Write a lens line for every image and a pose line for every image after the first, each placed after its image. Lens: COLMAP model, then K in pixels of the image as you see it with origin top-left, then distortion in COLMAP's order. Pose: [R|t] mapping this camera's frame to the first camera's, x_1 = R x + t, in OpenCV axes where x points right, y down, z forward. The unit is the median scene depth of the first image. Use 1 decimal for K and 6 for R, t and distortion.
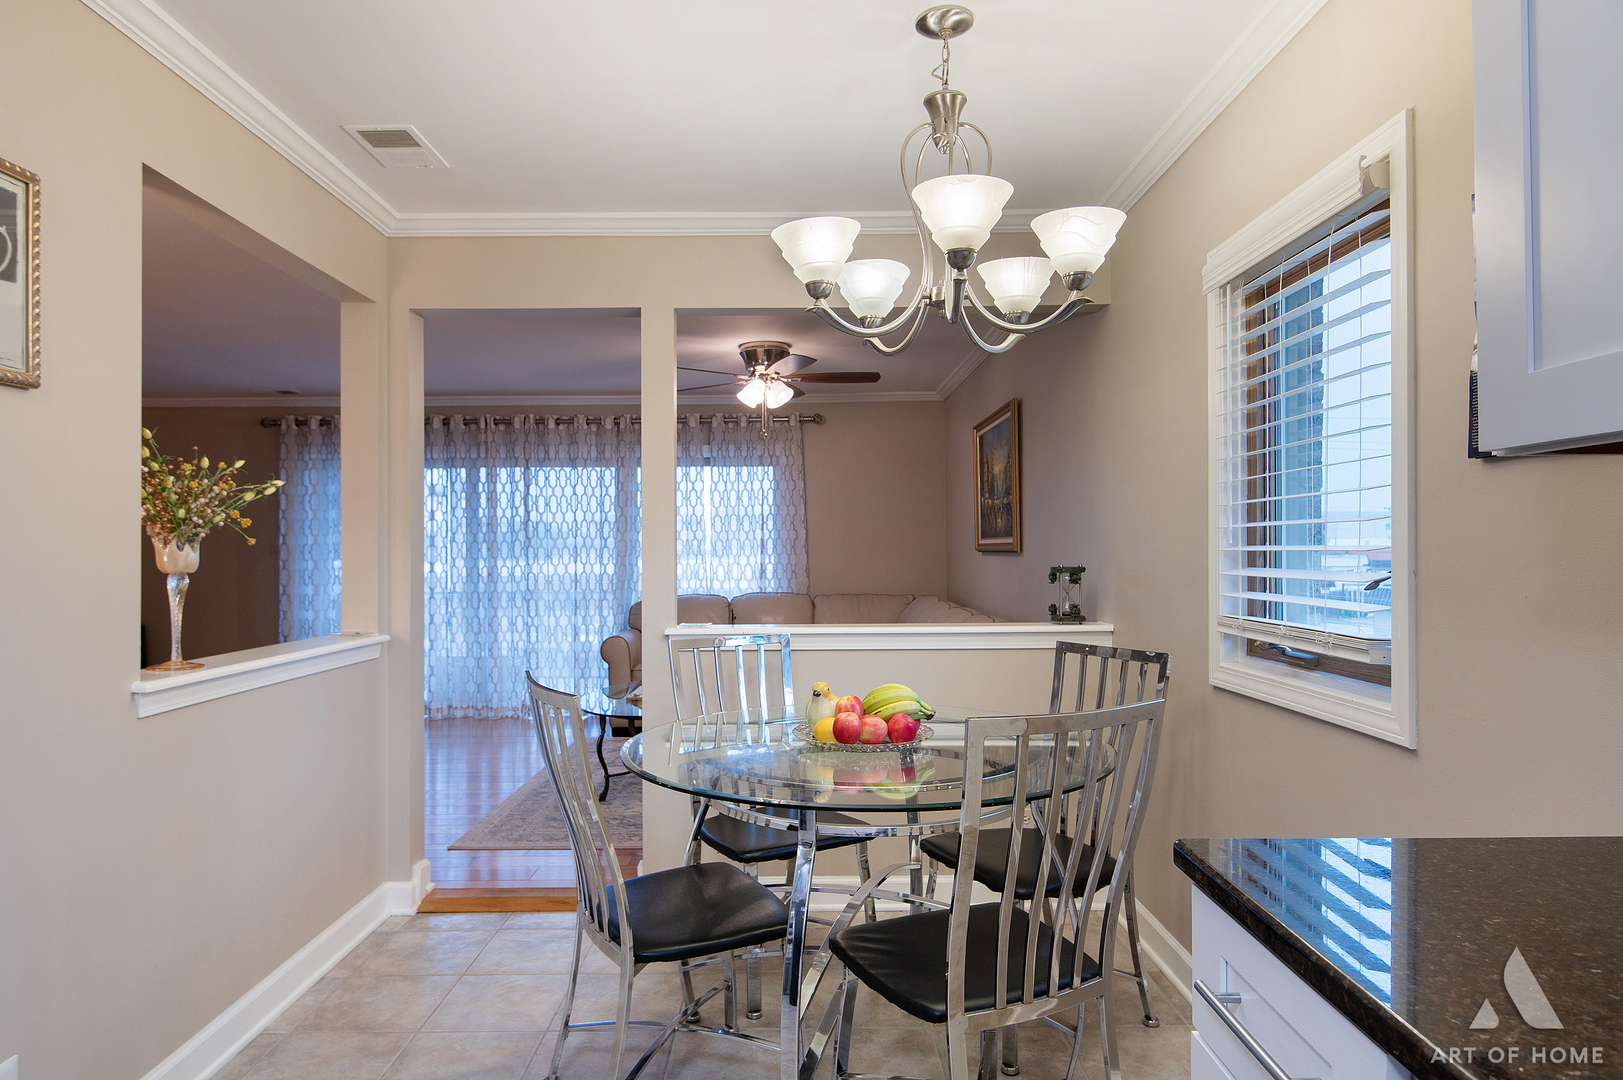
lens RADIAL K [[946.1, 0, 821.5], [0, 946.1, 543.9], [0, 0, 1]] dist [0.041796, 0.000242]
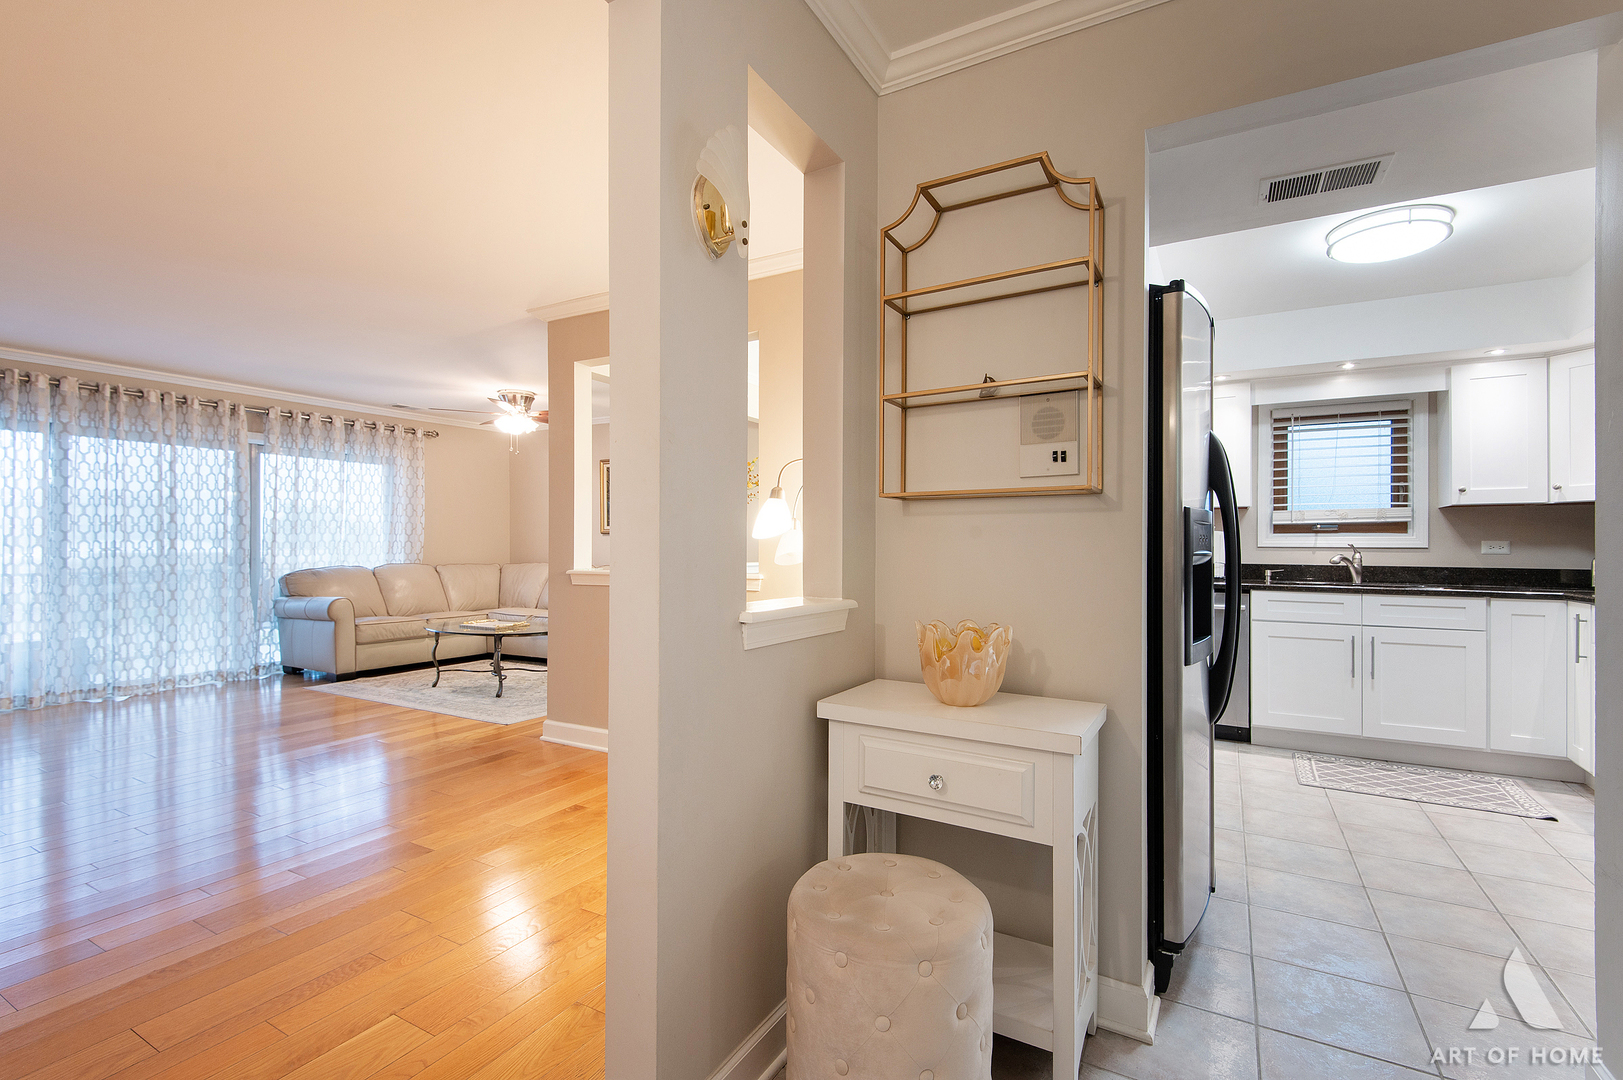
lens RADIAL K [[723.5, 0, 811.9], [0, 723.5, 538.2], [0, 0, 1]] dist [0.019829, -0.011948]
pose [[0.506623, 0.010316, 0.862106, -0.798979], [-0.008109, 0.999941, -0.007201, 0.025034], [-0.862130, -0.003343, 0.506676, 0.018919]]
